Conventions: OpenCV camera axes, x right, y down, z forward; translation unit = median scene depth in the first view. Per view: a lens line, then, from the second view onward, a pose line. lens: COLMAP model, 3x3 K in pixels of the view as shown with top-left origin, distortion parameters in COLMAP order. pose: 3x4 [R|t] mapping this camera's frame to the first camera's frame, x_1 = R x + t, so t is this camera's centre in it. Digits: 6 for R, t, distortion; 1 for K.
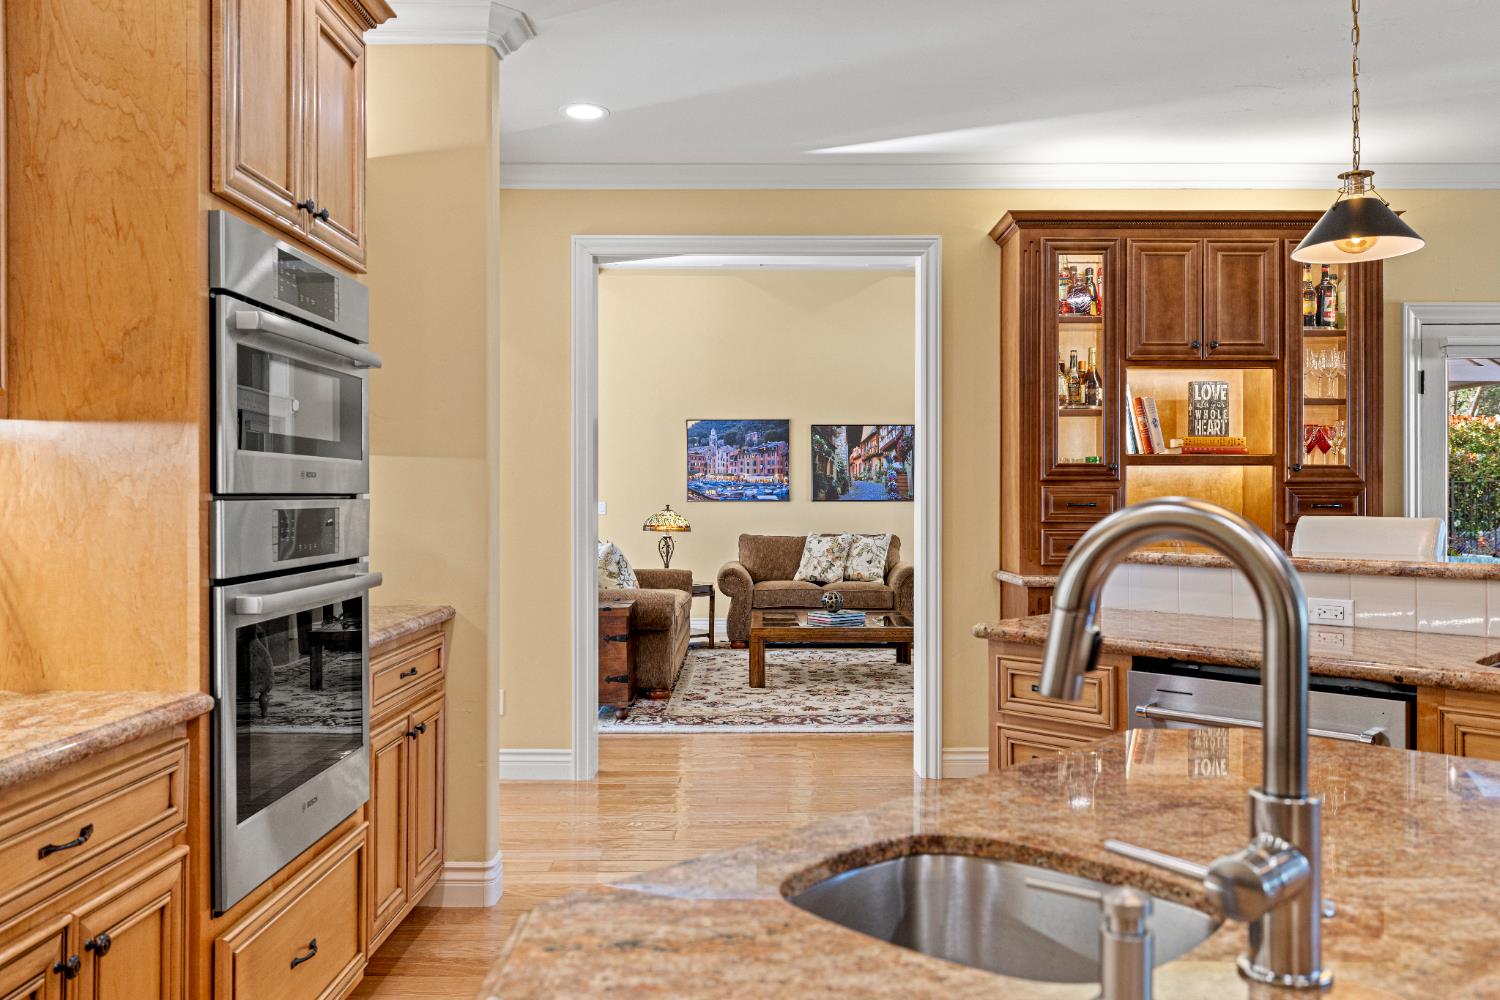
lens RADIAL K [[1182.2, 0, 754.0], [0, 1182.2, 498.0], [0, 0, 1]] dist [-0.000919, 0.000385]
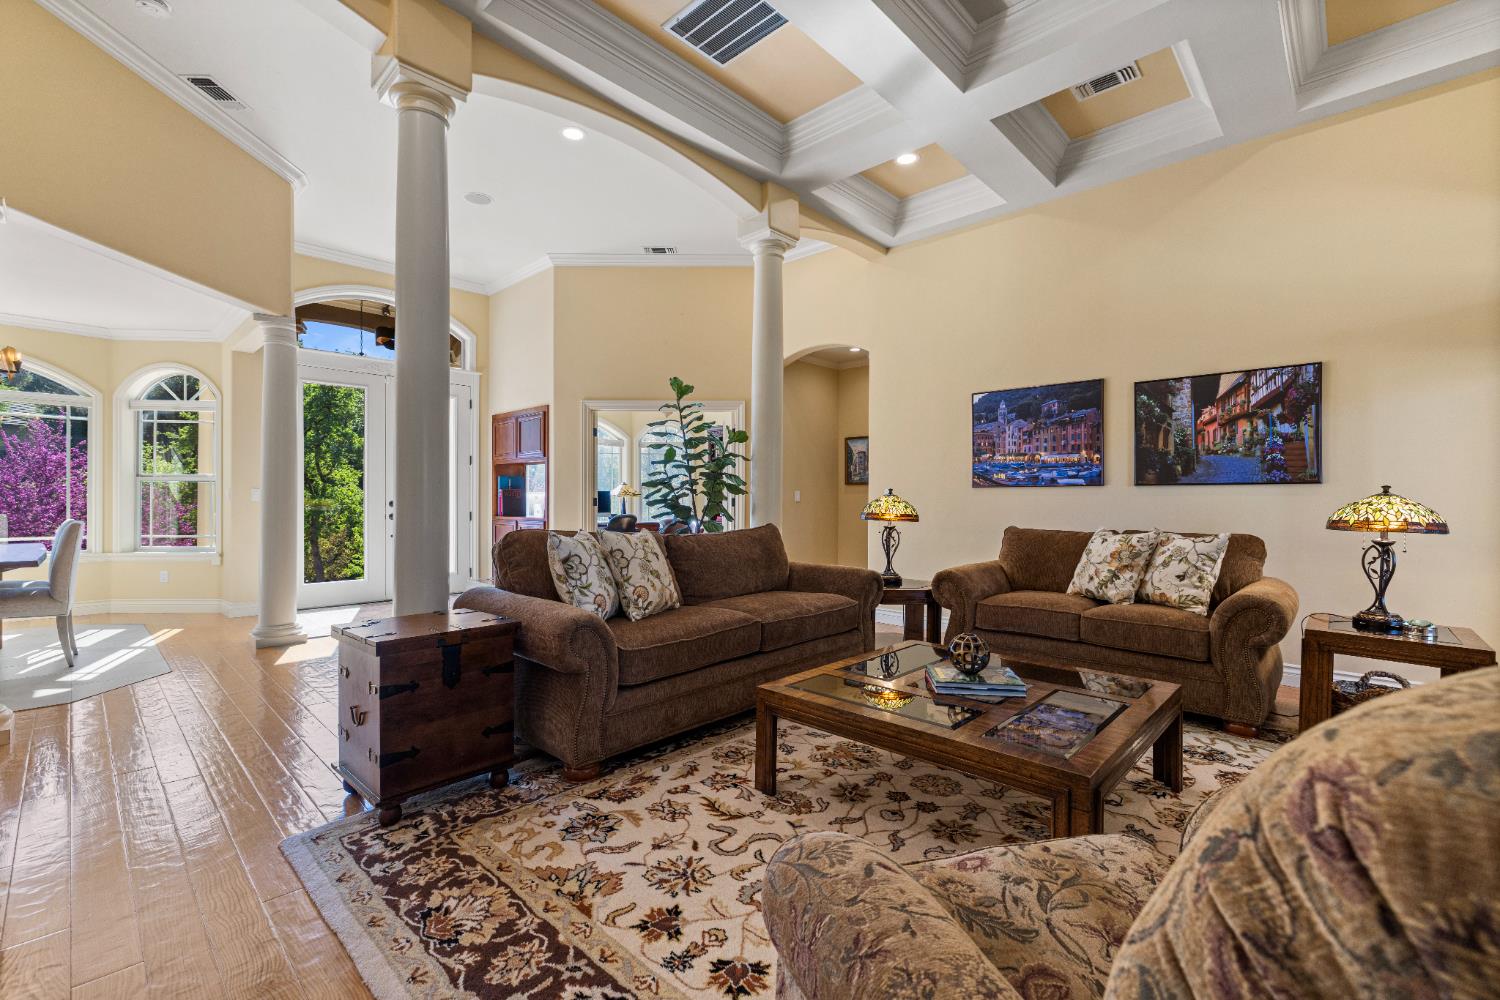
lens RADIAL K [[644.7, 0, 746.1], [0, 644.7, 501.5], [0, 0, 1]] dist [-0.001658, 0.000355]
pose [[0.724408, 0.004541, -0.689357, 0.151166], [-0.001171, 0.999985, 0.005358, 0.011133], [0.689371, -0.003074, 0.724402, 0.537826]]
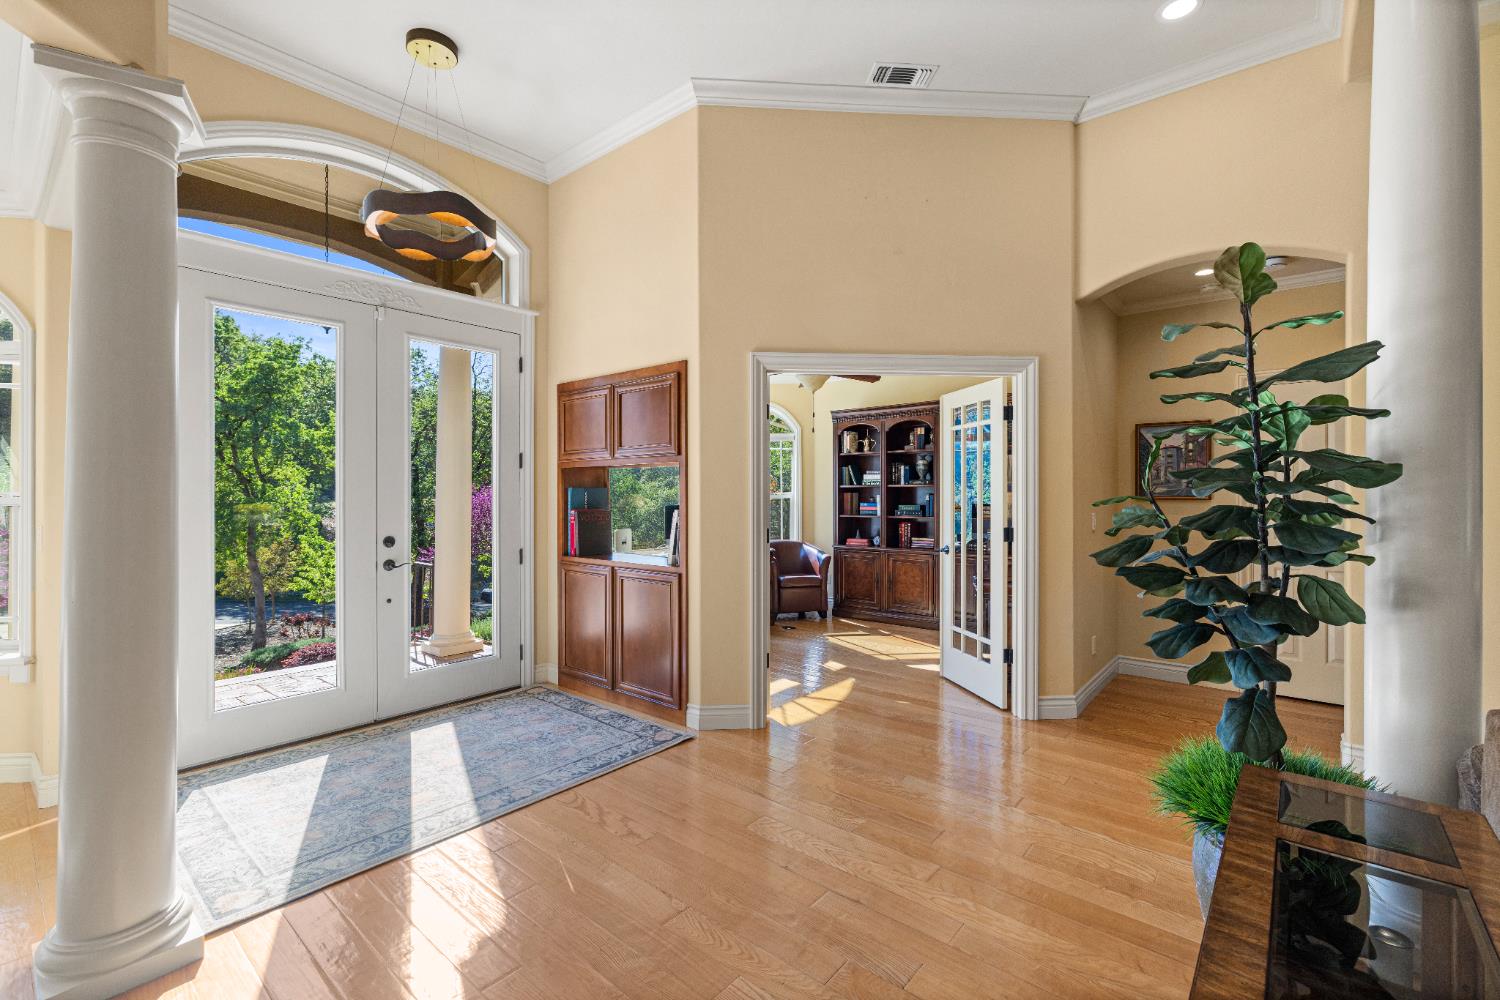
lens RADIAL K [[644.7, 0, 747.8], [0, 644.7, 492.9], [0, 0, 1]] dist [-0.001658, 0.000355]
pose [[0.766563, -0.002026, -0.642166, -0.169511], [0.003096, 0.999995, 0.000540, -0.008401], [0.642162, -0.002402, 0.766566, 0.615891]]
